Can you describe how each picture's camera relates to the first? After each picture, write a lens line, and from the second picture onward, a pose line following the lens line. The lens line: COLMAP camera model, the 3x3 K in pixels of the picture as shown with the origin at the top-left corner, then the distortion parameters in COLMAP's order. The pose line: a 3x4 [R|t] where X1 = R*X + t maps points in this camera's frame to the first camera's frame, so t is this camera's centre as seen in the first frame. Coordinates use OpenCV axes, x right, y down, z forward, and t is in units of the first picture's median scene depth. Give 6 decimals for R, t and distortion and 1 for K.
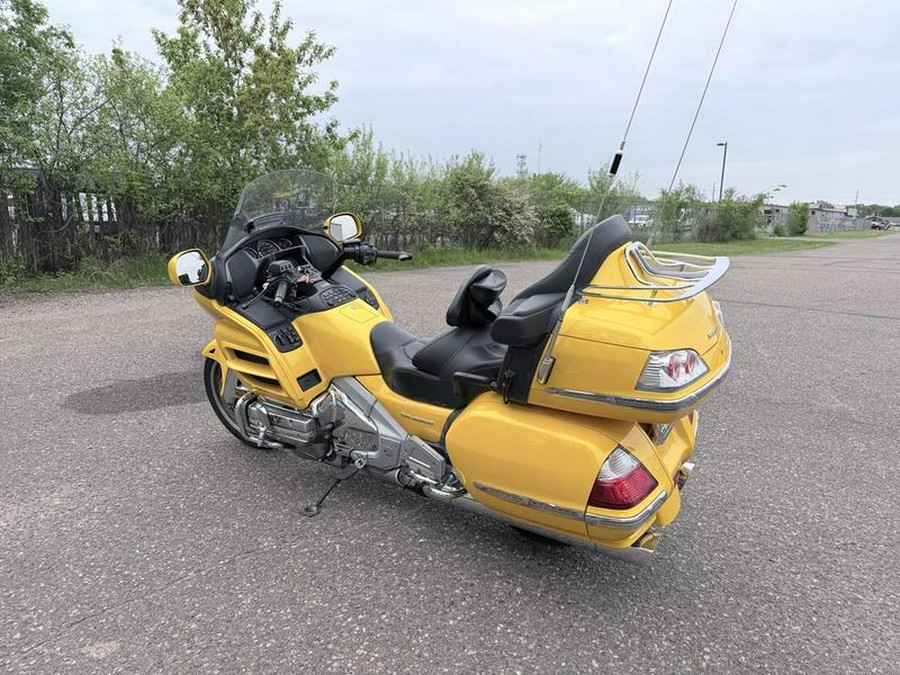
lens RADIAL K [[623.3, 0, 443.6], [0, 623.3, 341.3], [0, 0, 1]] dist [0.040308, -0.056060]
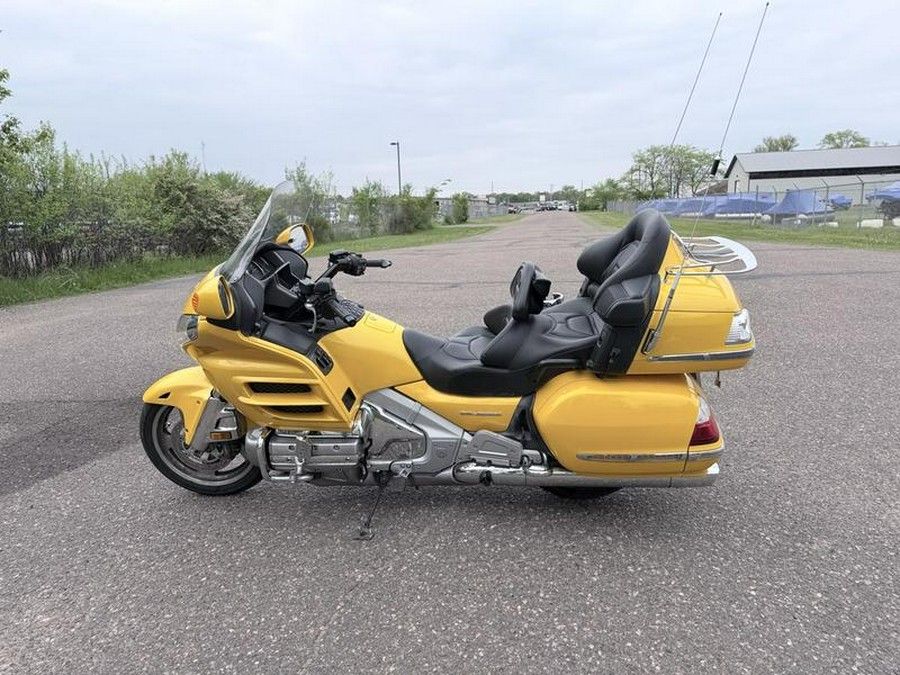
lens RADIAL K [[623.3, 0, 443.6], [0, 623.3, 341.3], [0, 0, 1]] dist [0.040308, -0.056060]
pose [[0.880098, -0.149032, 0.450795, -0.495411], [0.147792, 0.988281, 0.038187, -0.040452], [-0.451204, 0.033015, 0.891810, 0.079755]]
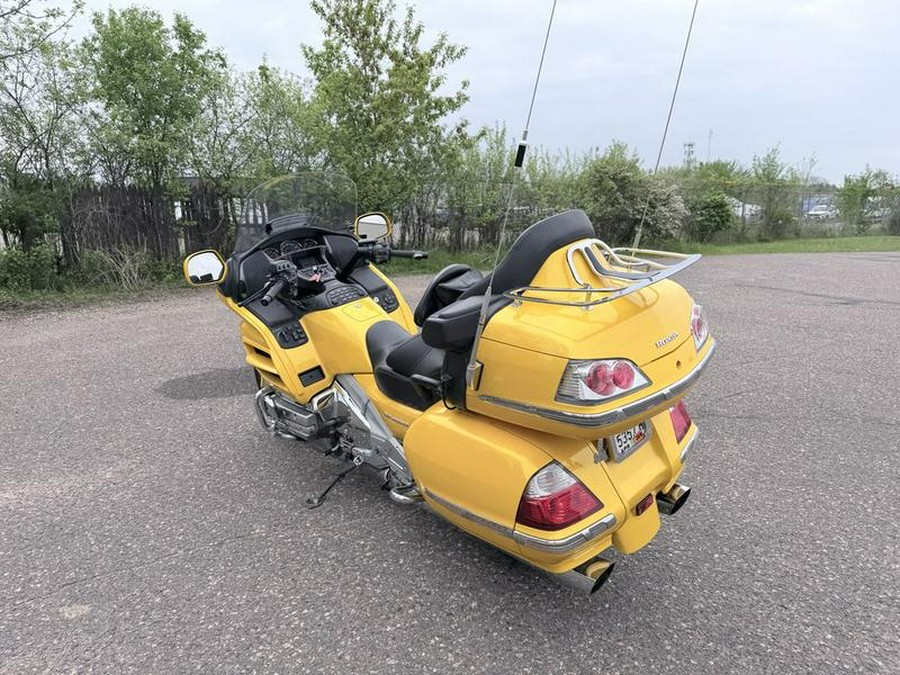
lens RADIAL K [[627.0, 0, 444.1], [0, 627.0, 334.8], [0, 0, 1]] dist [0.041211, -0.057832]
pose [[0.971173, 0.022862, -0.237276, 0.237819], [-0.024161, 0.999705, -0.002565, -0.008636], [0.237148, 0.008224, 0.971439, 0.041690]]
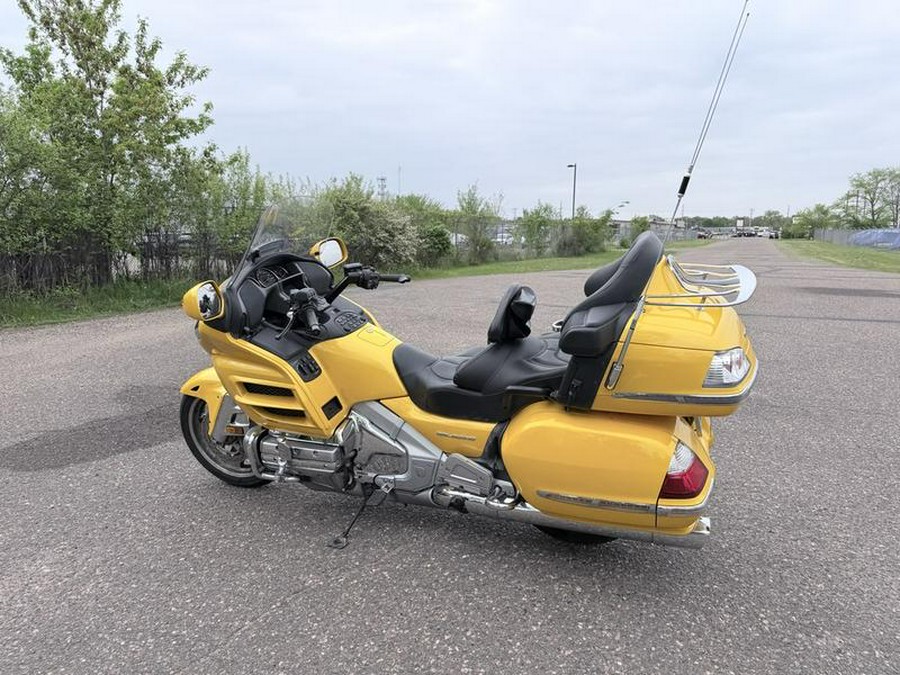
lens RADIAL K [[623.3, 0, 443.6], [0, 623.3, 341.3], [0, 0, 1]] dist [0.040308, -0.056060]
pose [[0.977187, -0.065359, 0.202073, -0.230965], [0.071942, 0.997085, -0.025396, -0.005118], [-0.199824, 0.039354, 0.979041, 0.001112]]
